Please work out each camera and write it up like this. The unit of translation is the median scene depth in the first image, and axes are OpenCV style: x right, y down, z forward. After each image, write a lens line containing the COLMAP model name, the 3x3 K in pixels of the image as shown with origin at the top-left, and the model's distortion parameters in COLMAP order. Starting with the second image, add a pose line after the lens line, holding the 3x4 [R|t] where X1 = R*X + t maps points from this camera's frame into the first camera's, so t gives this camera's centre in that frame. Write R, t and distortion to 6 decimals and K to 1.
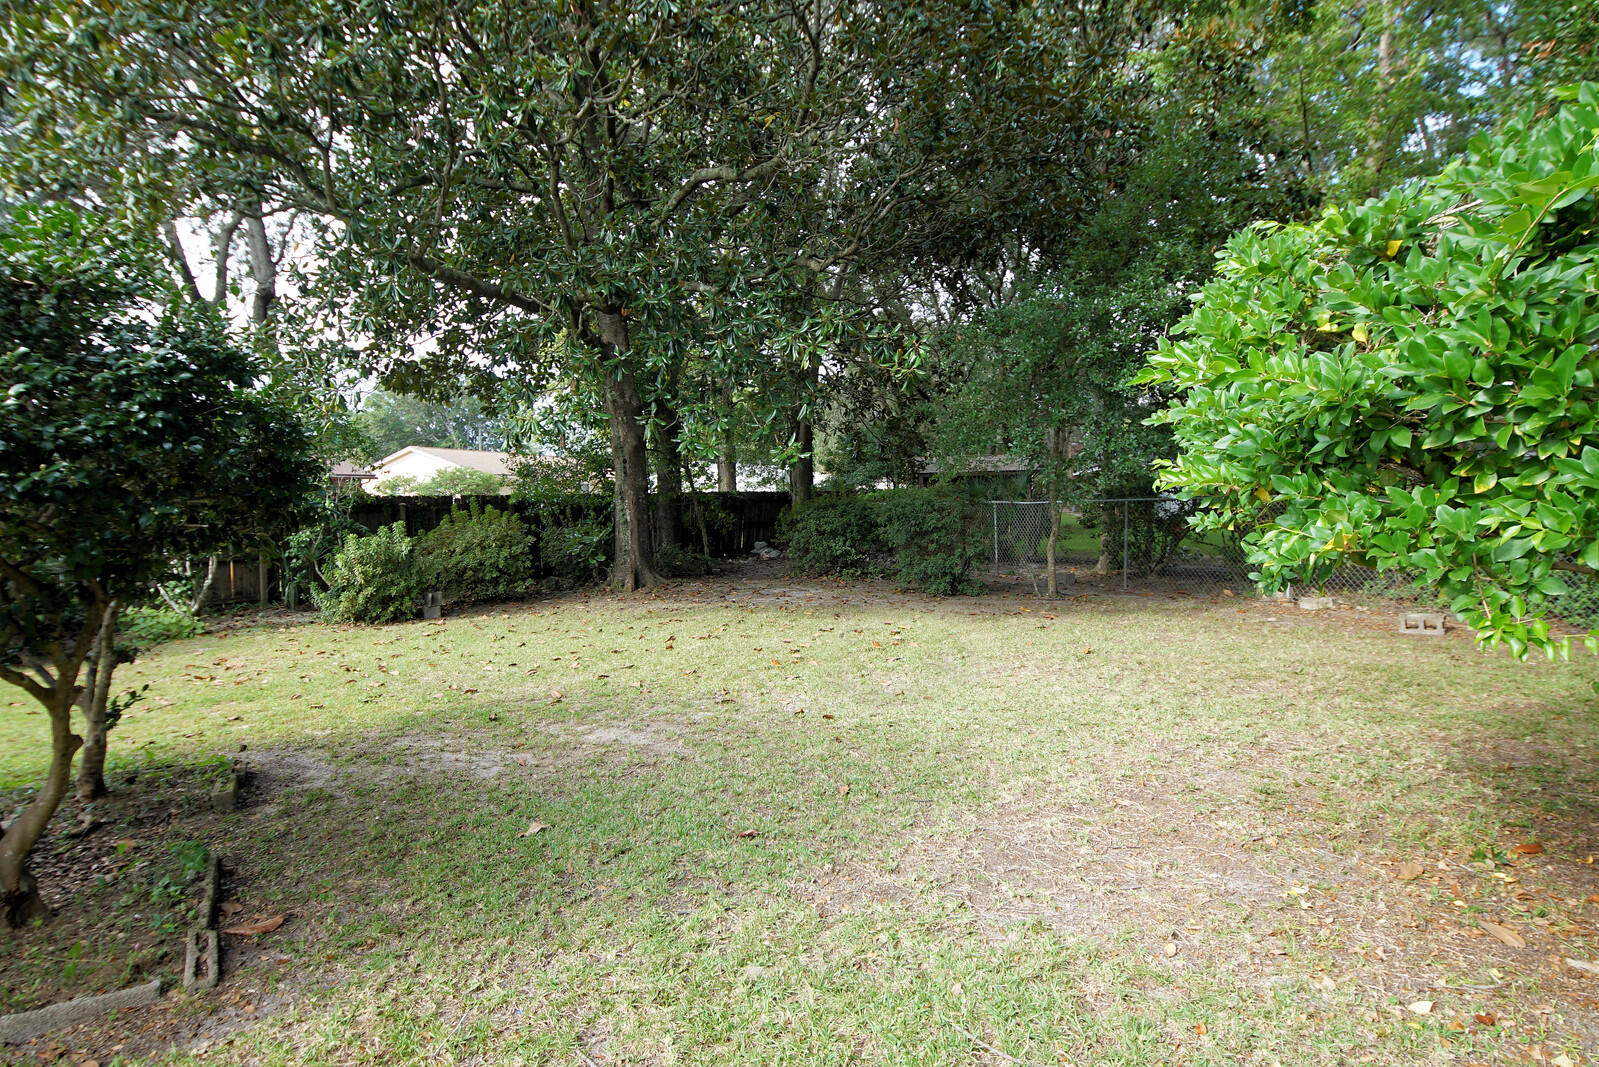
lens RADIAL K [[857.1, 0, 780.3], [0, 857.1, 525.2], [0, 0, 1]] dist [0.040080, -0.038821]
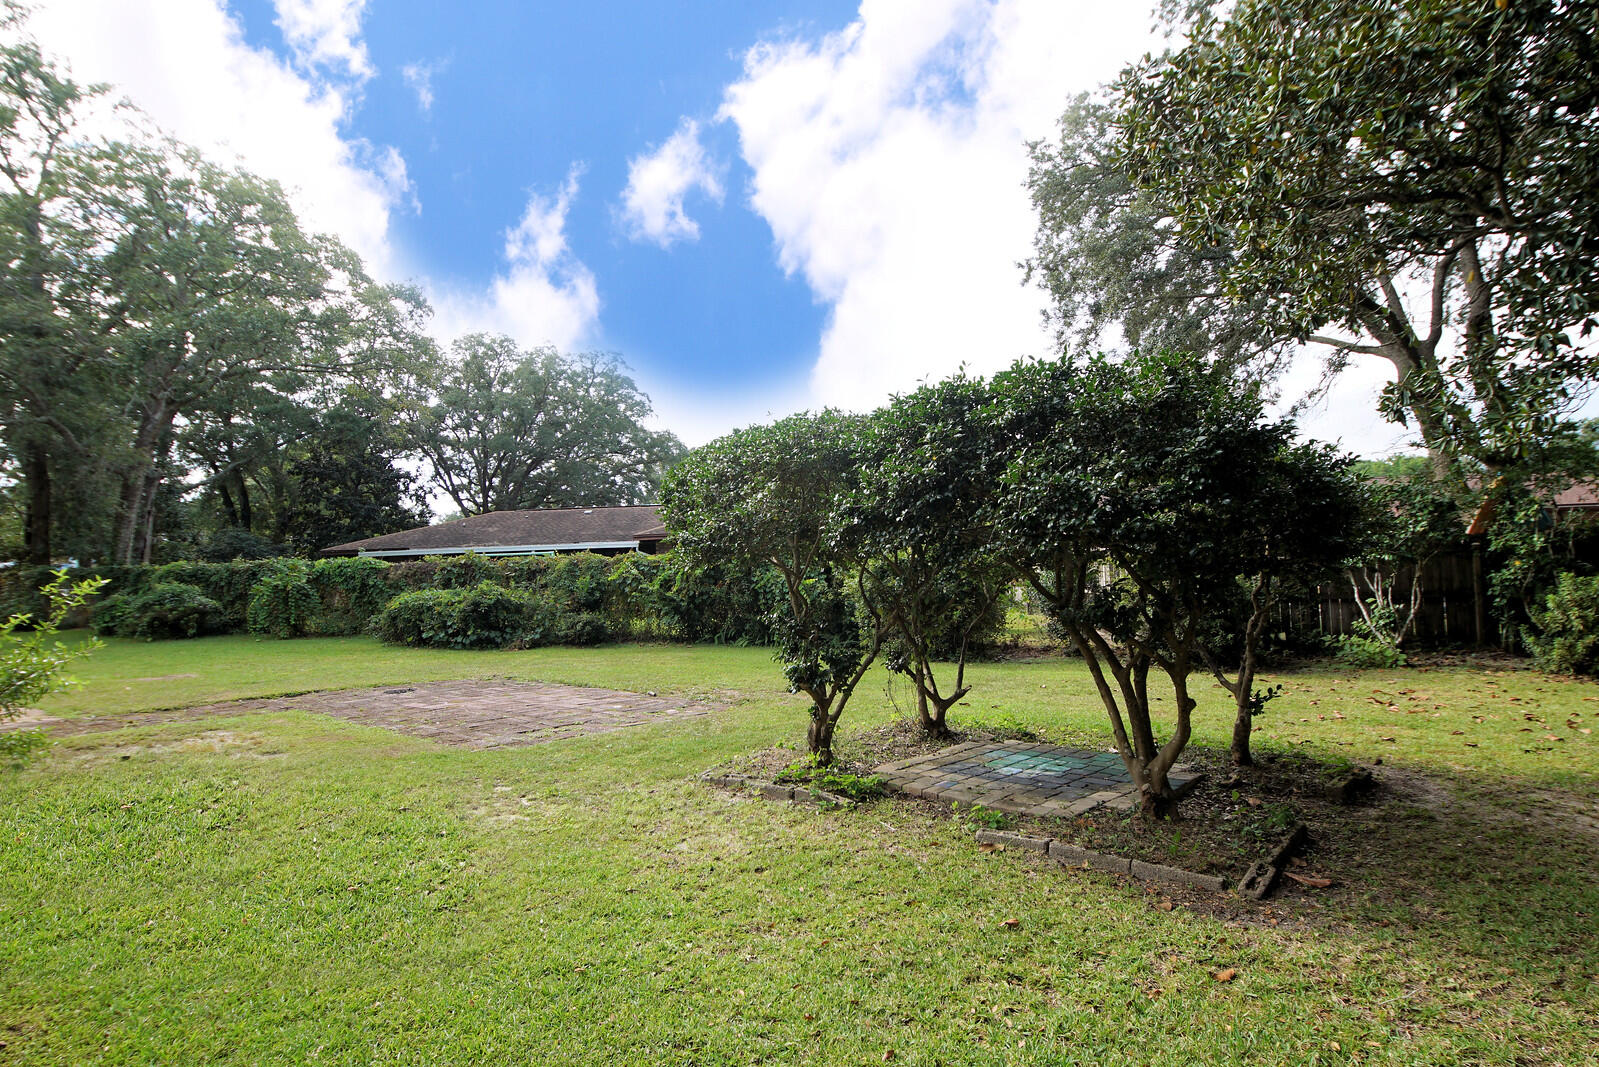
lens RADIAL K [[857.1, 0, 780.3], [0, 857.1, 525.2], [0, 0, 1]] dist [0.040080, -0.038821]
pose [[0.303202, -0.031178, -0.952416, 0.099145], [-0.010275, 0.999300, -0.035984, 0.002005], [0.952871, 0.020696, 0.302669, -0.029969]]
